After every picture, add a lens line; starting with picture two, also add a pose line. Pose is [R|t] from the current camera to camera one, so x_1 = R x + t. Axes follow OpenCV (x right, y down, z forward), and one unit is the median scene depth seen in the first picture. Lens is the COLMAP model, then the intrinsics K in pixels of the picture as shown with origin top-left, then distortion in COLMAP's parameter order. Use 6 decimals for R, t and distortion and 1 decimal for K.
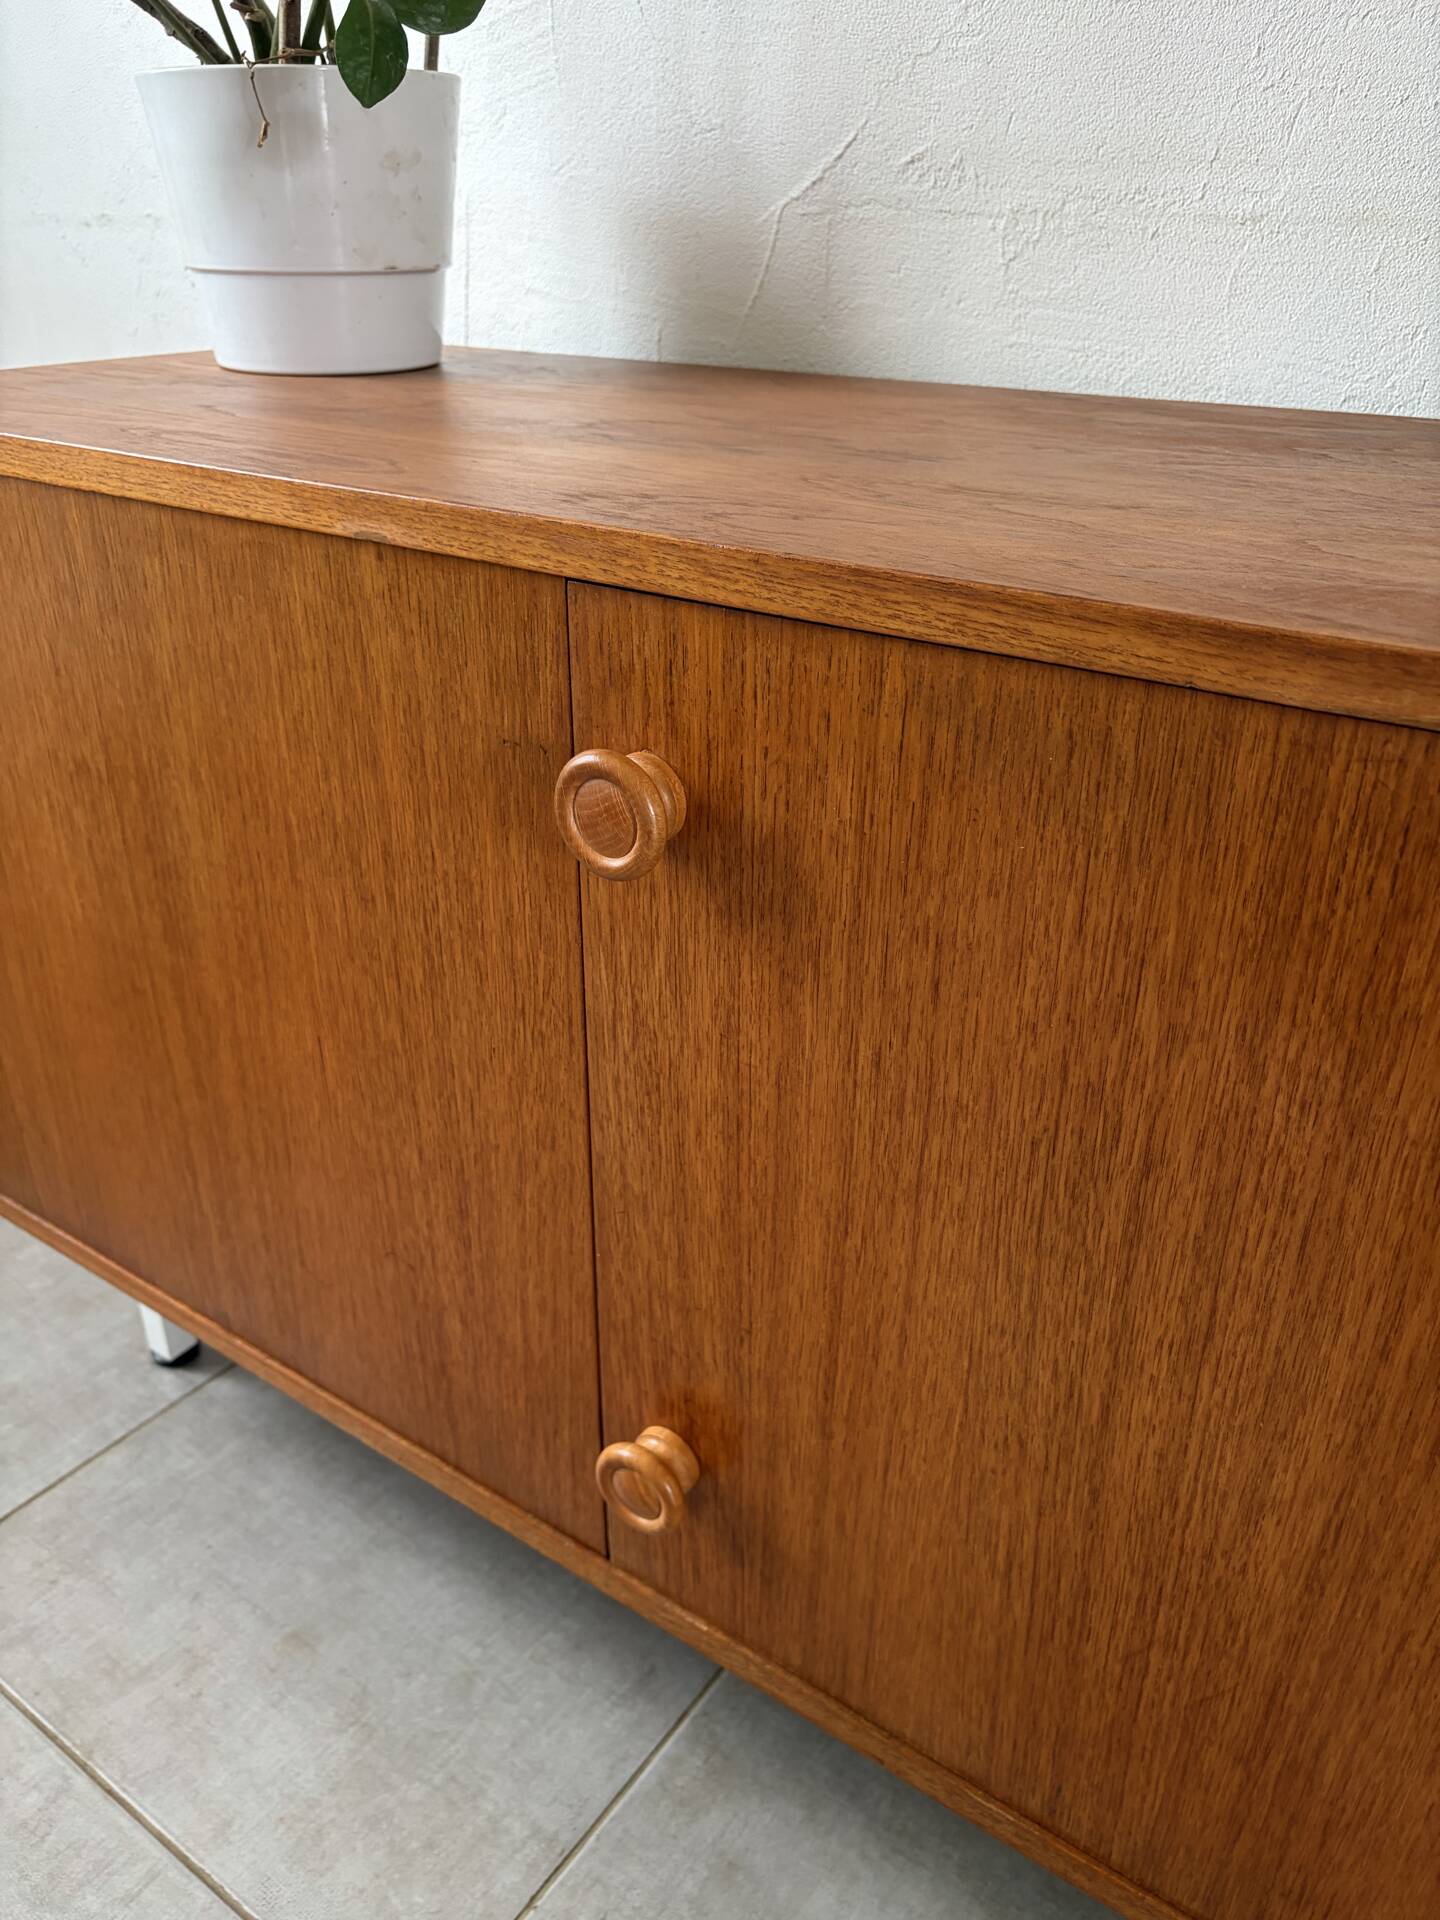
lens RADIAL K [[1463.4, 0, 705.7], [0, 1463.4, 967.1], [0, 0, 1]] dist [0.040478, -0.042295]
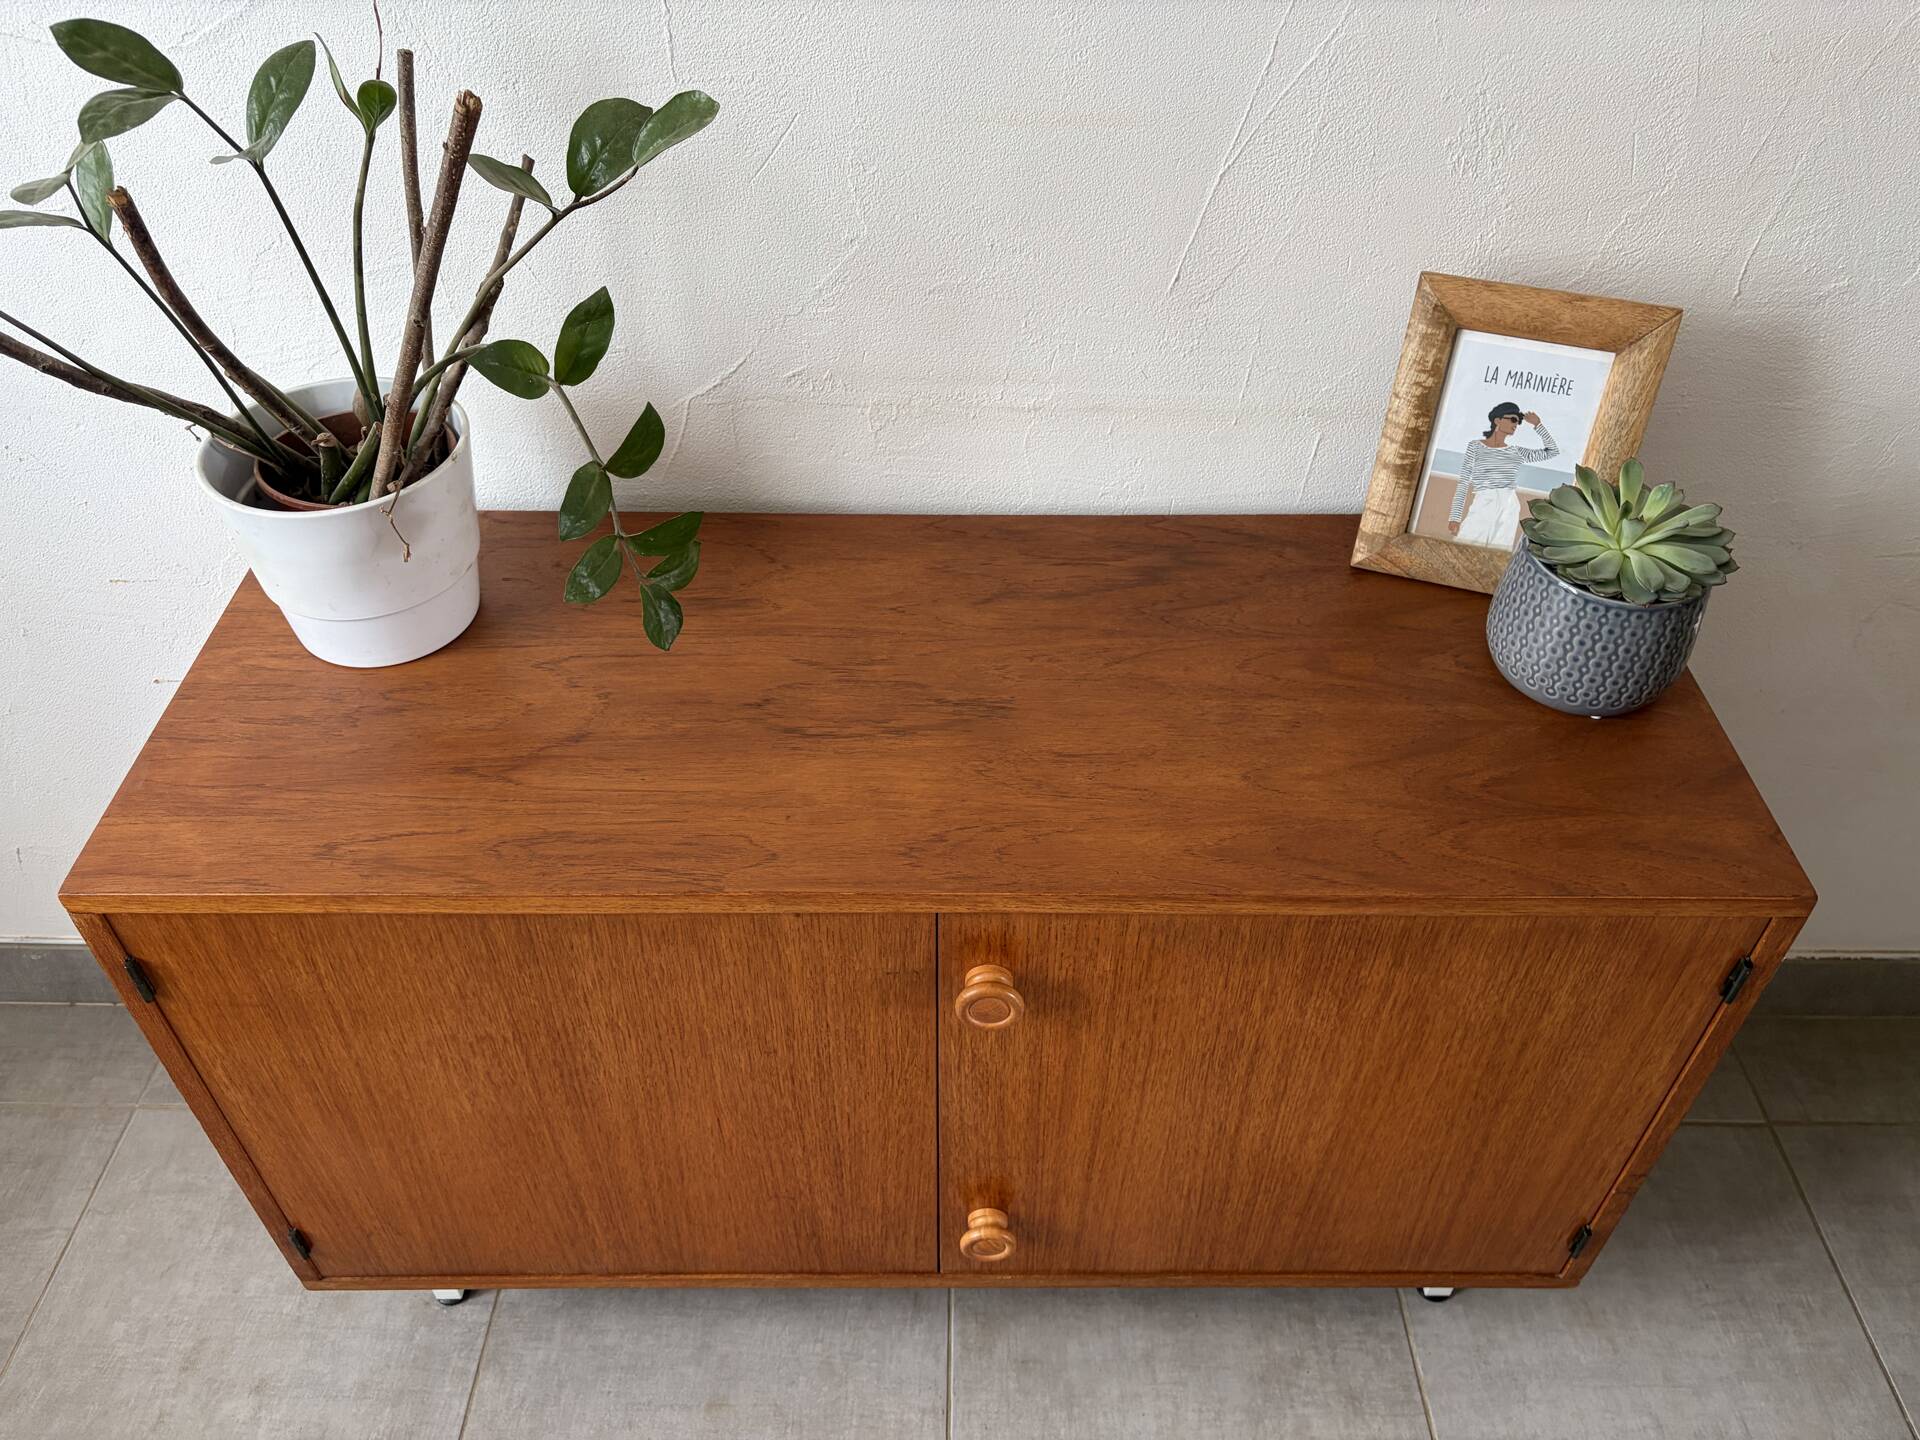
lens RADIAL K [[1463.4, 0, 961.6], [0, 1463.4, 733.8], [0, 0, 1]] dist [0.040478, -0.042295]
pose [[0.814484, -0.392783, 0.427010, -0.688633], [0.265592, 0.906760, 0.327486, -0.948944], [-0.515827, -0.153321, 0.842862, -0.494460]]
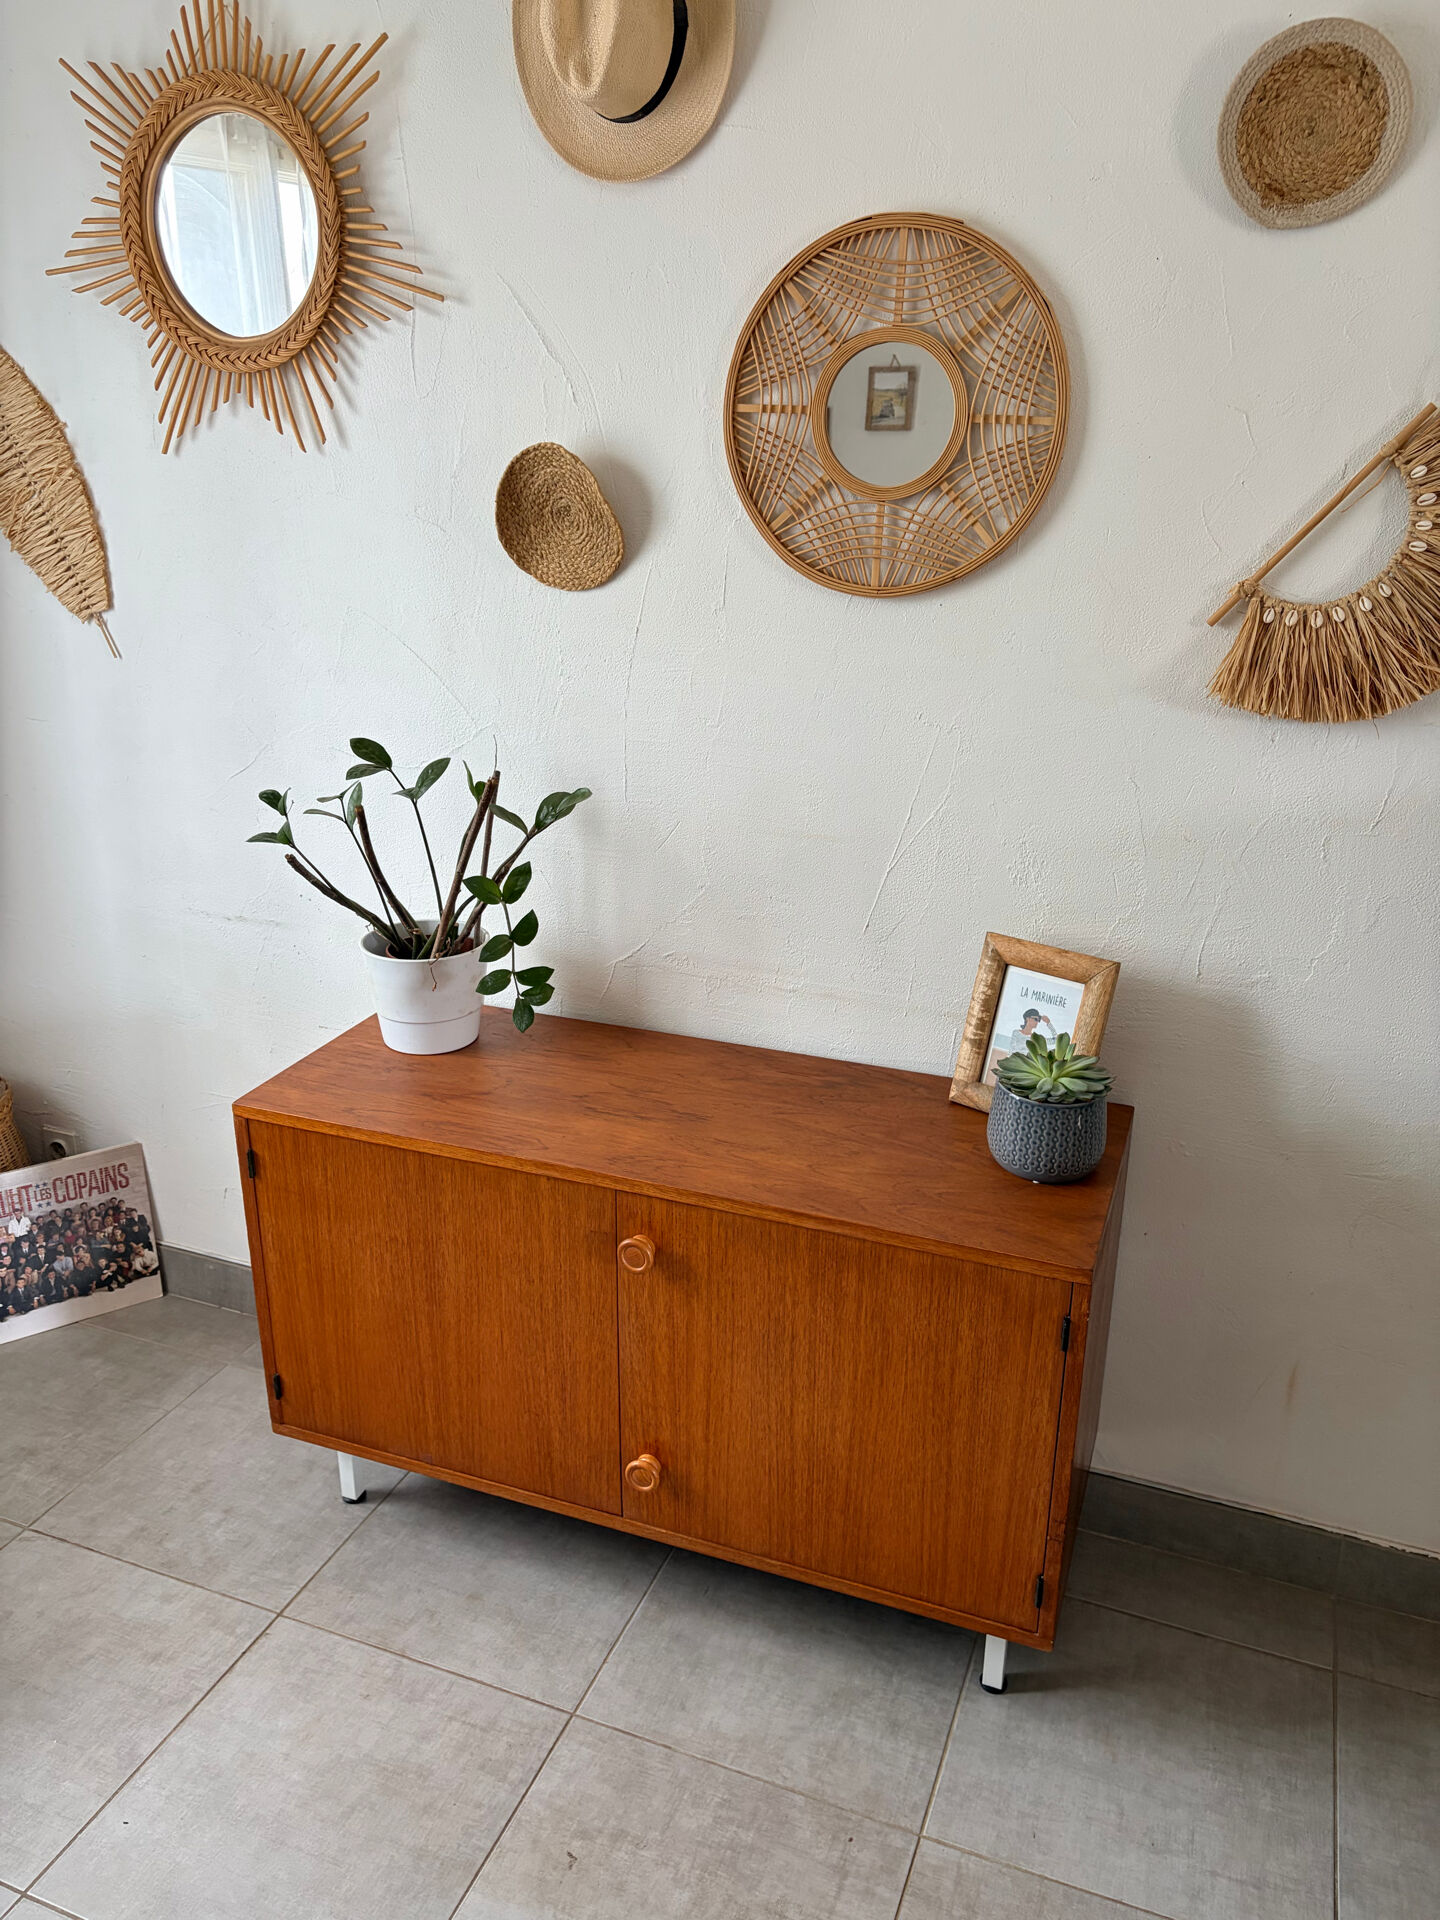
lens RADIAL K [[1463.4, 0, 715.0], [0, 1463.4, 965.0], [0, 0, 1]] dist [0.040478, -0.042295]
pose [[0.969352, -0.083296, 0.231126, -0.552573], [0.112410, 0.986894, -0.115780, -0.318892], [-0.218453, 0.138212, 0.966010, -2.198478]]
